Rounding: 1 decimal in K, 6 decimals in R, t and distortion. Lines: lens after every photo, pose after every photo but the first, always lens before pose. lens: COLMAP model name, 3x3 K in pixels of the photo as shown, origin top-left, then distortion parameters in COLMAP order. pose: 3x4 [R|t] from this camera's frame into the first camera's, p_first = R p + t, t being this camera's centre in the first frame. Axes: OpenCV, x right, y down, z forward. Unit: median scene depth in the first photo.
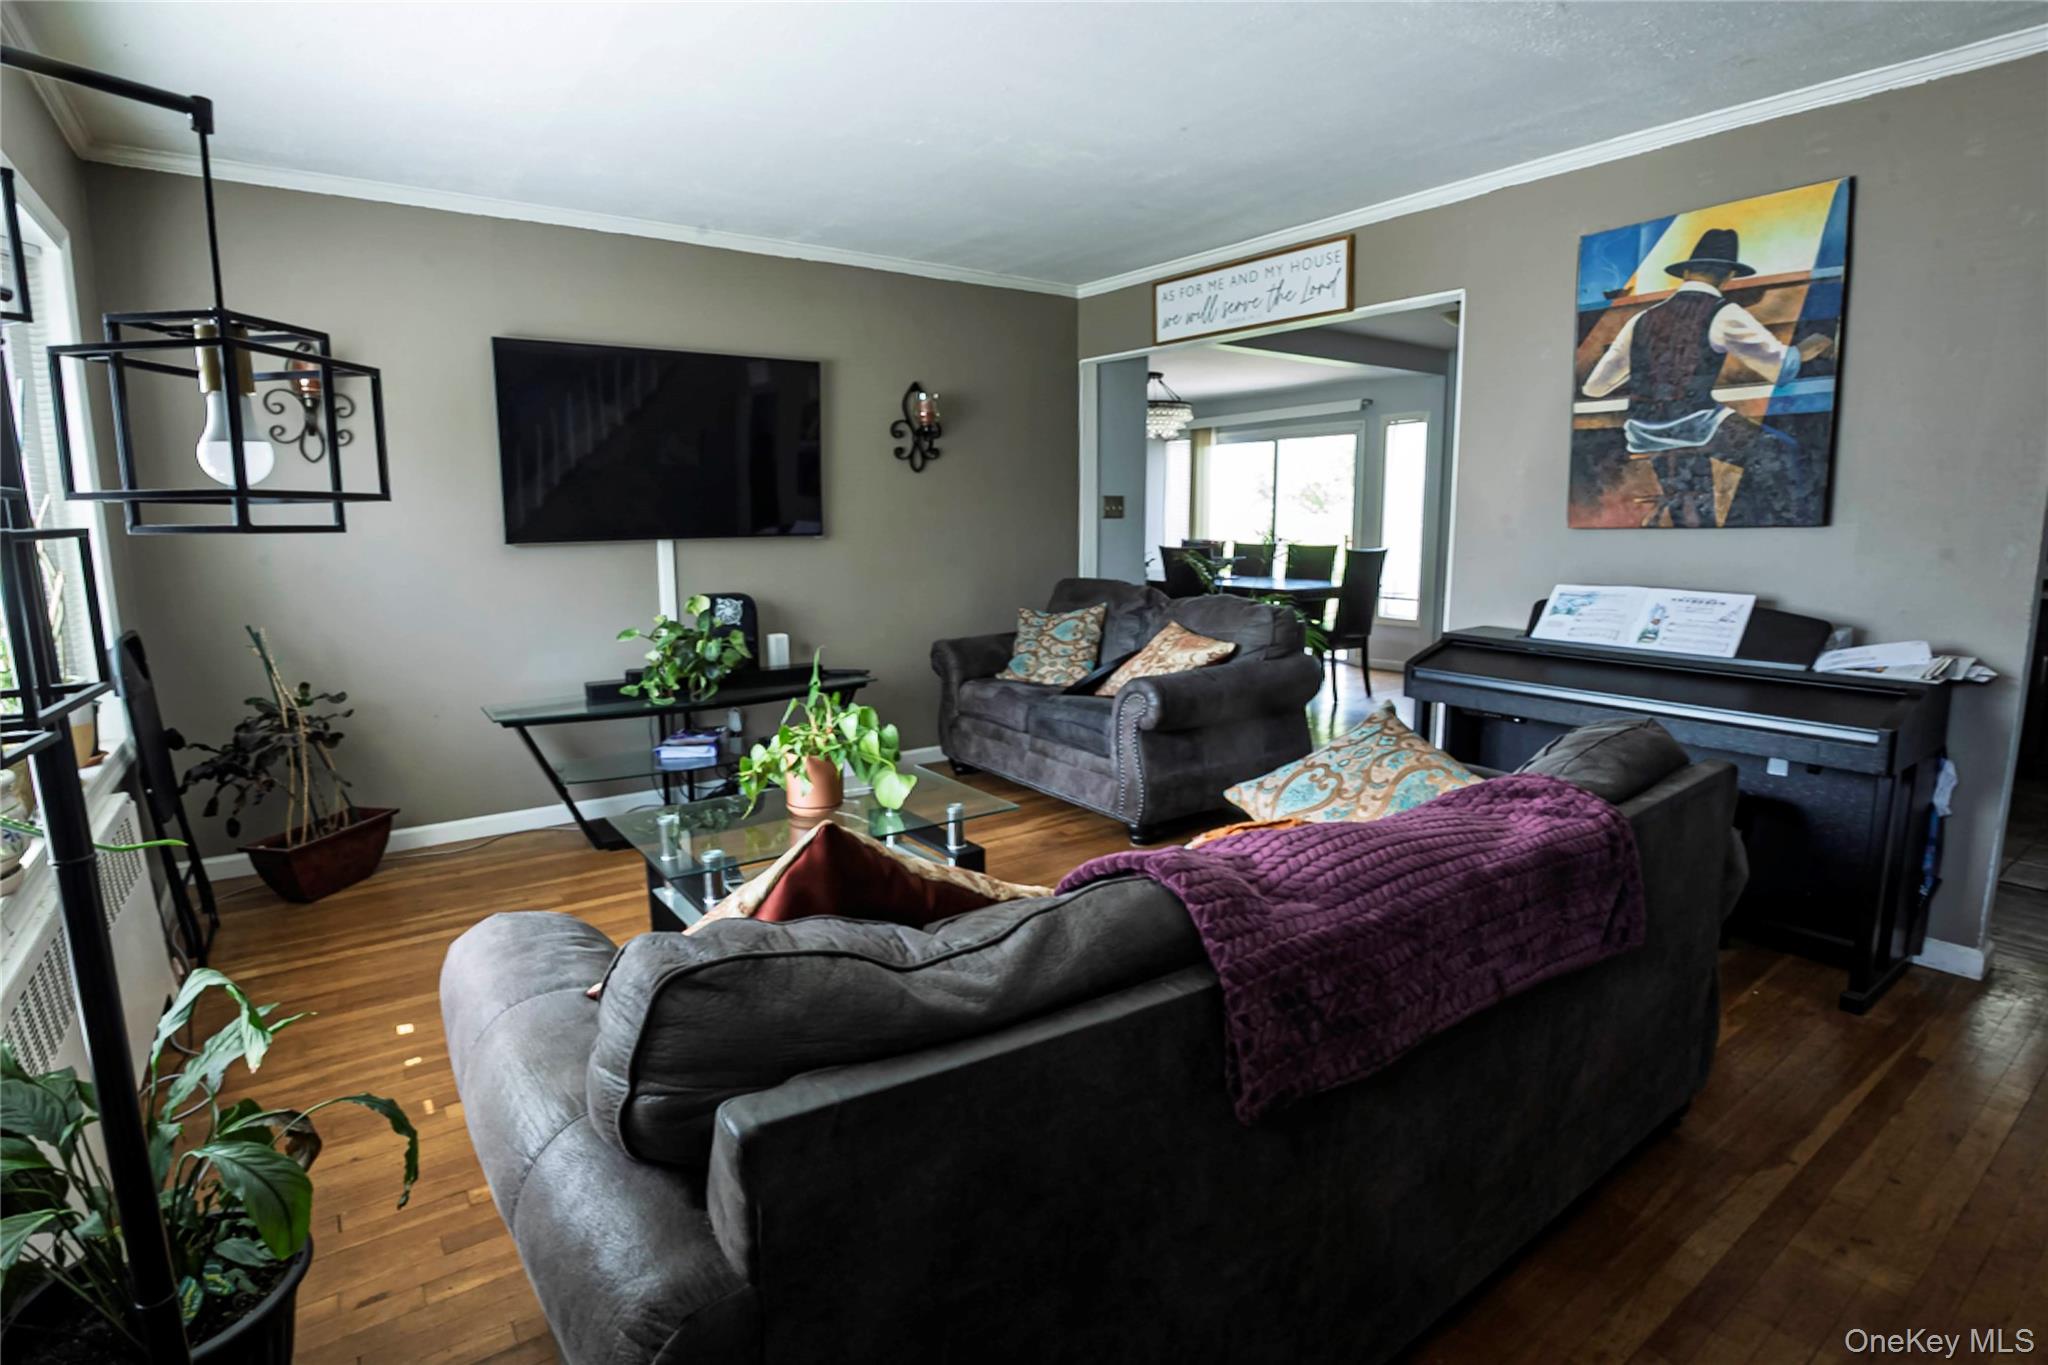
lens RADIAL K [[1012.6, 0, 1013.7], [0, 1012.6, 677.1], [0, 0, 1]] dist [-0.048482, 0.011111]
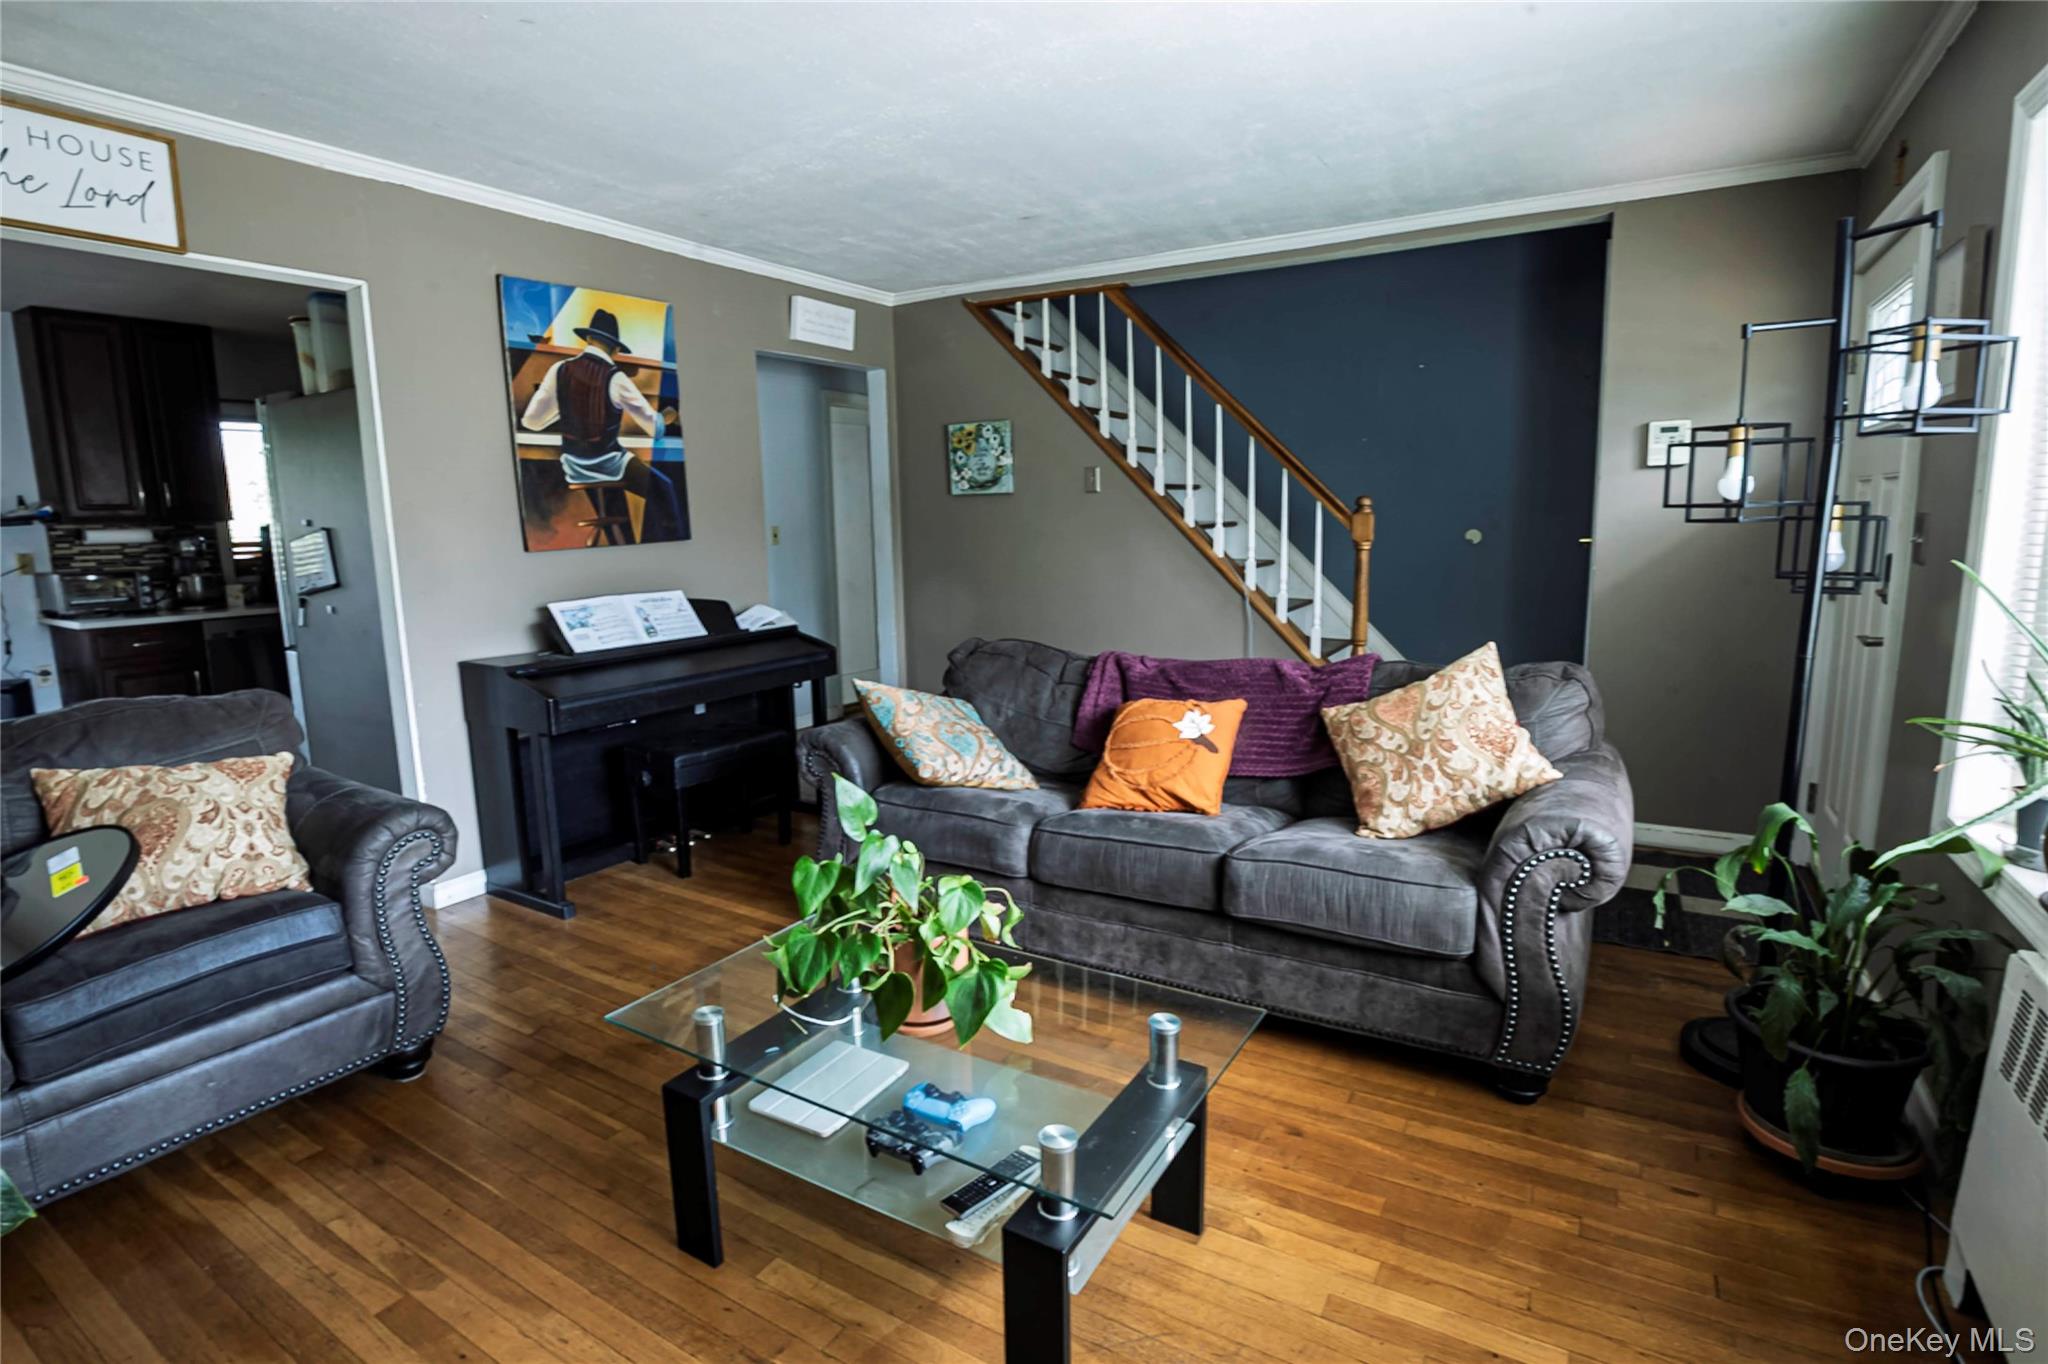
lens RADIAL K [[1012.6, 0, 1020.9], [0, 1012.6, 673.9], [0, 0, 1]] dist [-0.048482, 0.011111]
pose [[-0.389701, -0.128659, 0.911910, -0.701447], [0.169751, 0.963192, 0.208437, -0.175141], [-0.905162, 0.236025, -0.353517, 1.042237]]
